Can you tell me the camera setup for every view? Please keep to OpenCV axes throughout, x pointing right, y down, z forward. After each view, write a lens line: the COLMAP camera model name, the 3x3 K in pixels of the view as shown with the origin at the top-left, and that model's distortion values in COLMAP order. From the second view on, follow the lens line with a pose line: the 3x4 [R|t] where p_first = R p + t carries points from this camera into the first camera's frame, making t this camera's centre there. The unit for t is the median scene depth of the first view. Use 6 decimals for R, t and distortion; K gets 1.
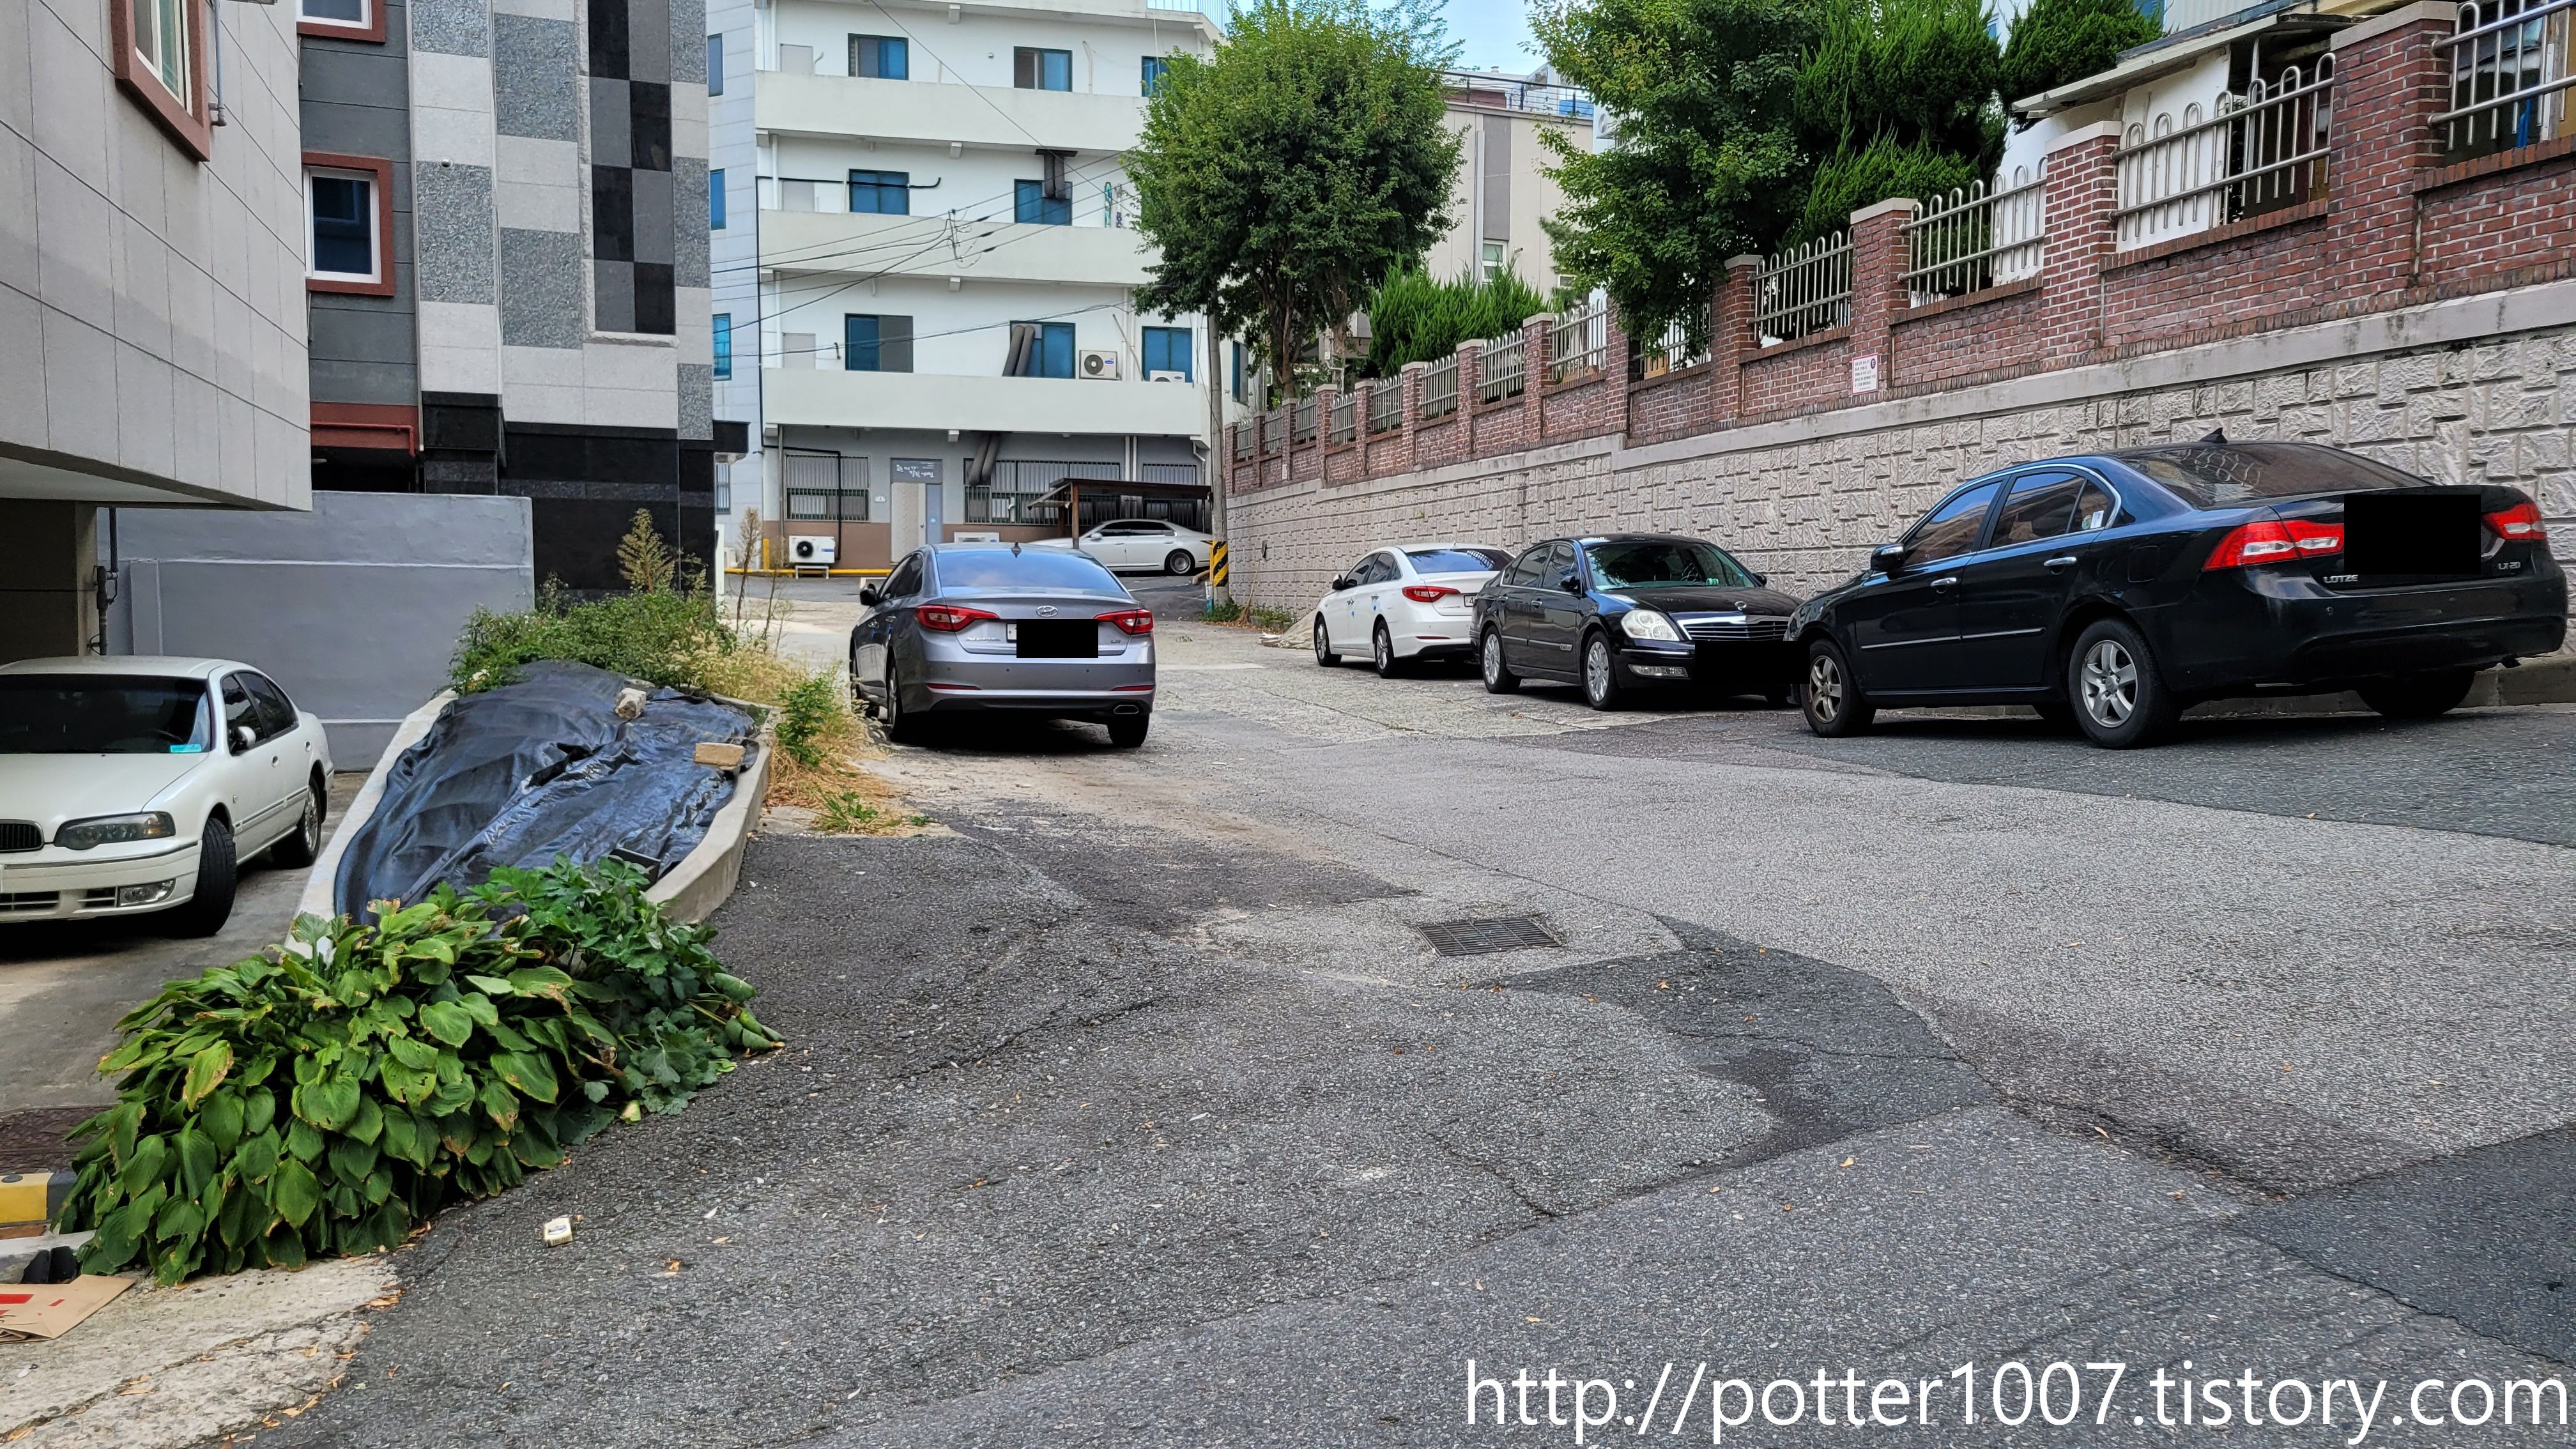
lens RADIAL K [[1918.1, 0, 1280.9], [0, 1918.1, 738.7], [0, 0, 1]] dist [0.026511, -0.010586]
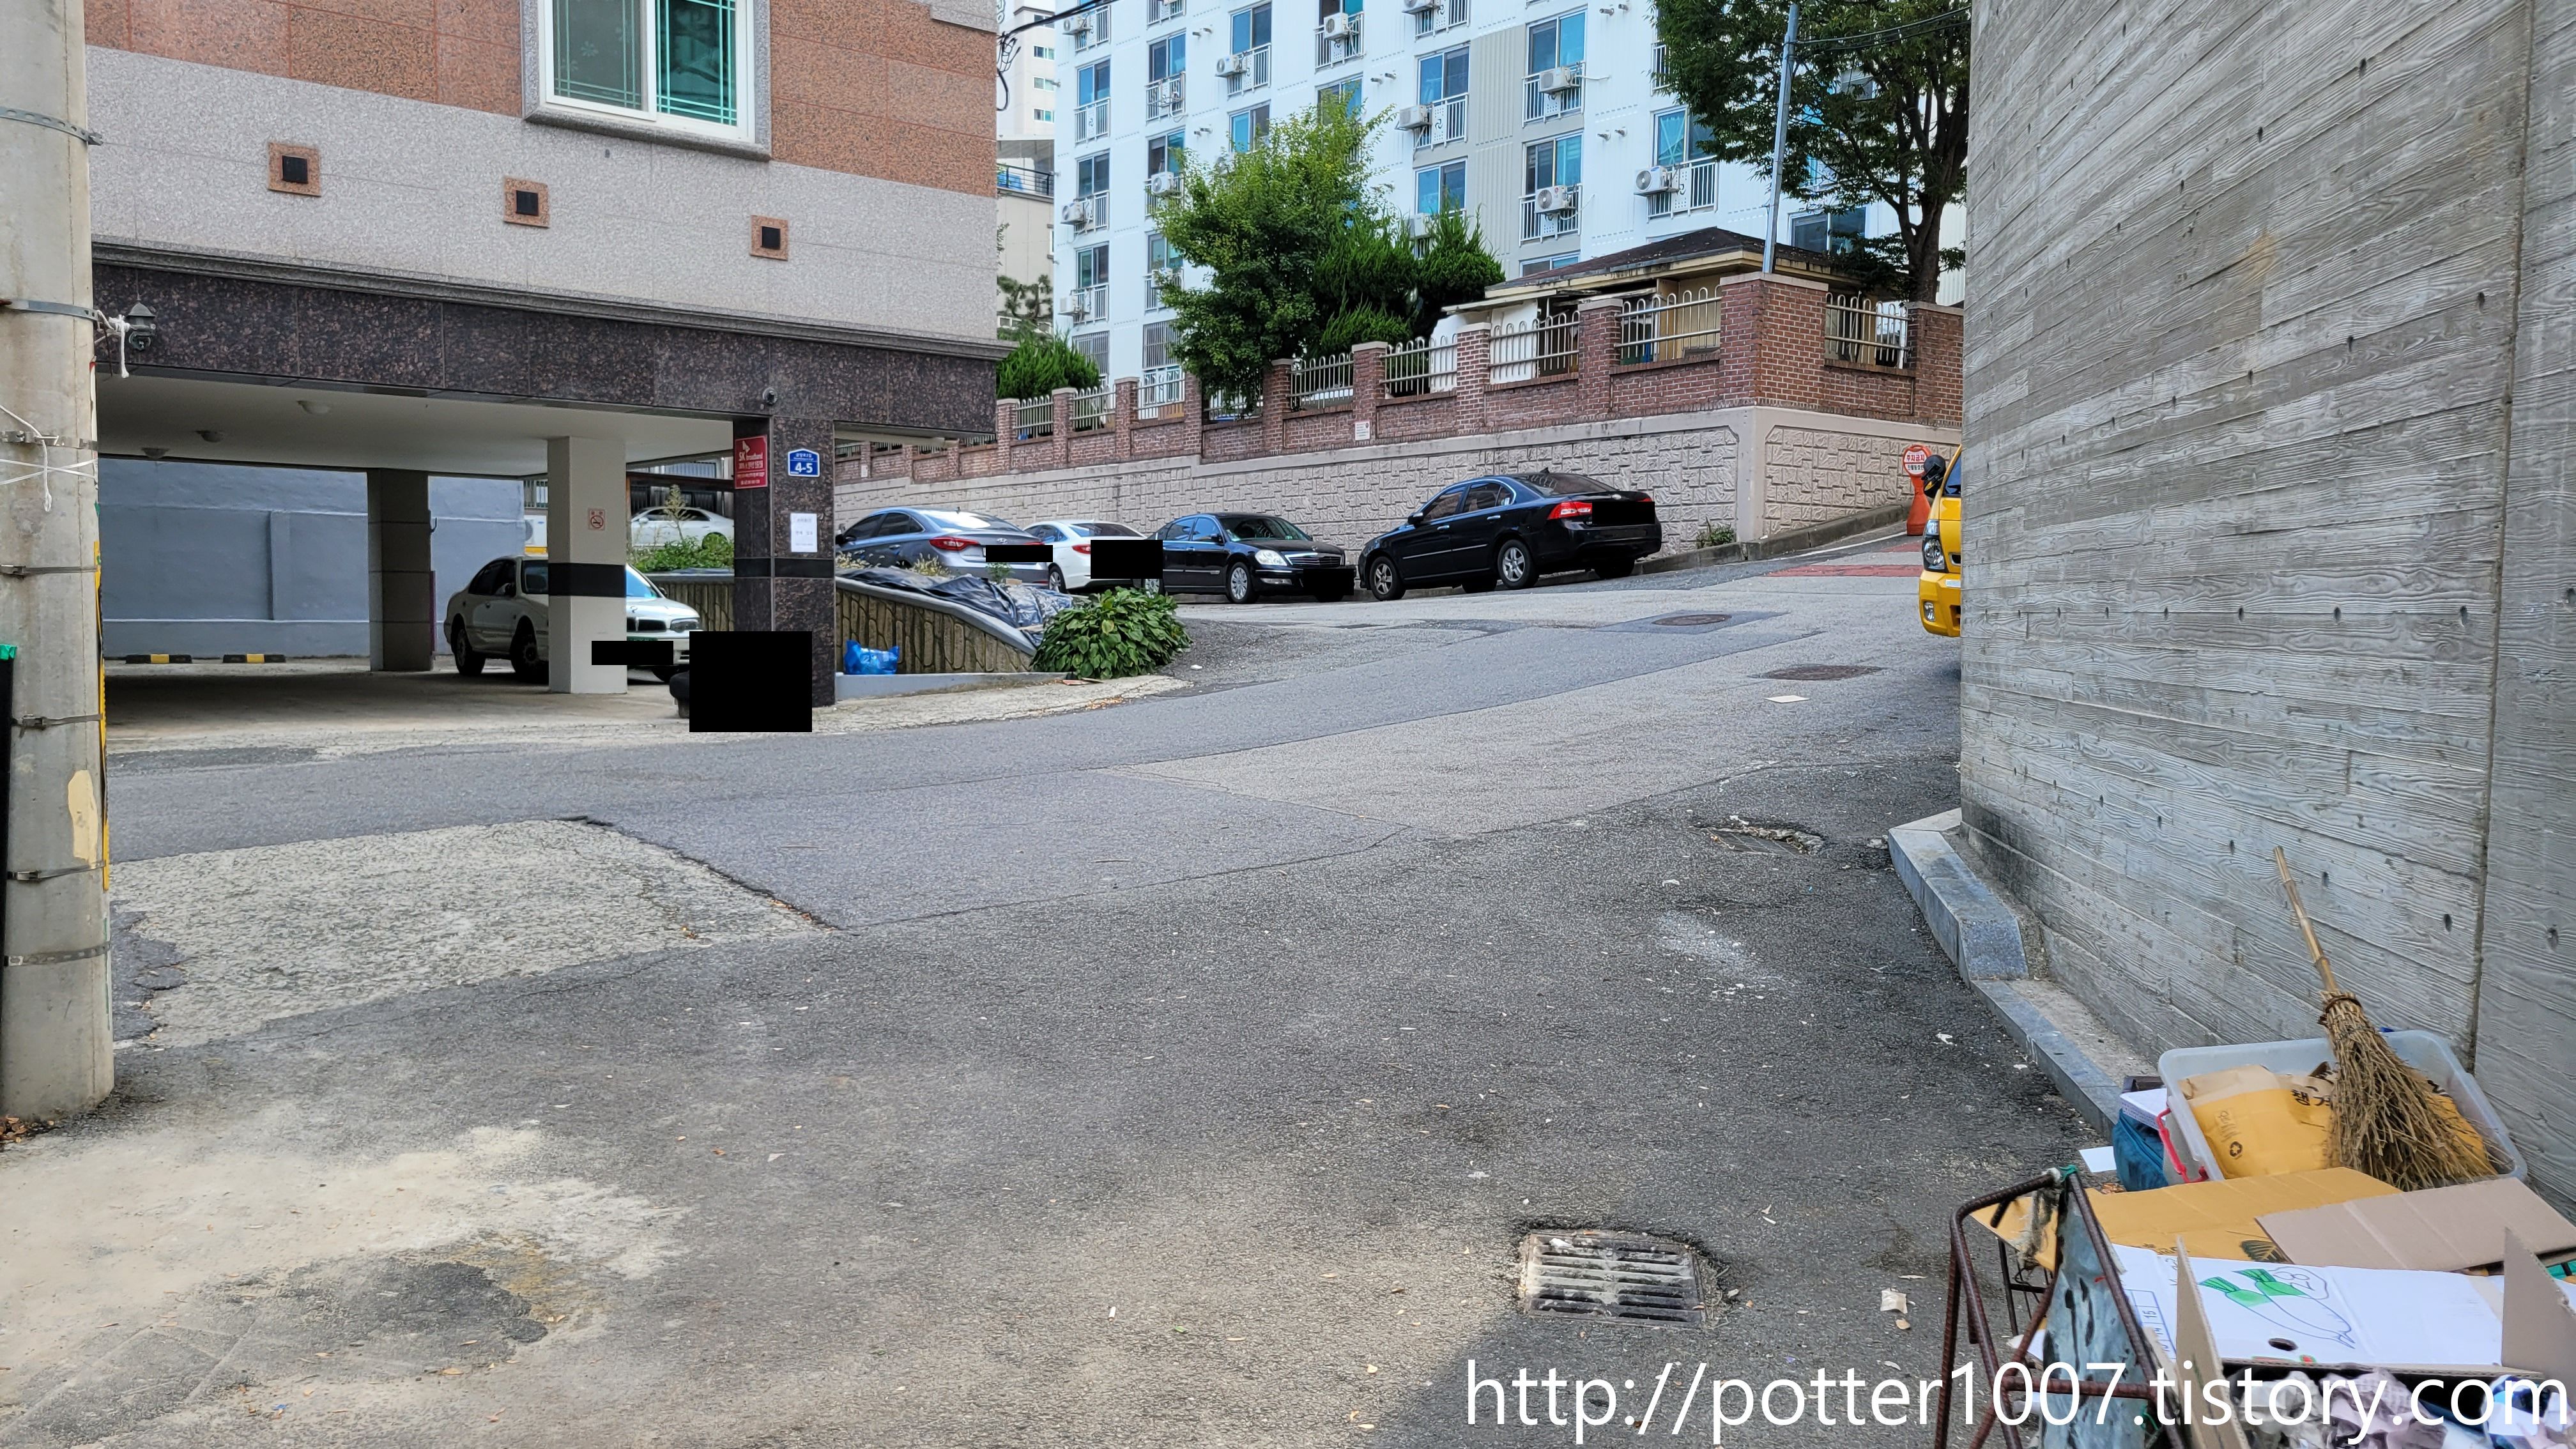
lens RADIAL K [[1918.1, 0, 1293.1], [0, 1918.1, 721.8], [0, 0, 1]] dist [0.026511, -0.010586]
pose [[0.934106, -0.018802, 0.356501, -0.484824], [0.023184, 0.999699, -0.008023, 0.123732], [-0.356243, 0.015759, 0.934261, -0.819480]]
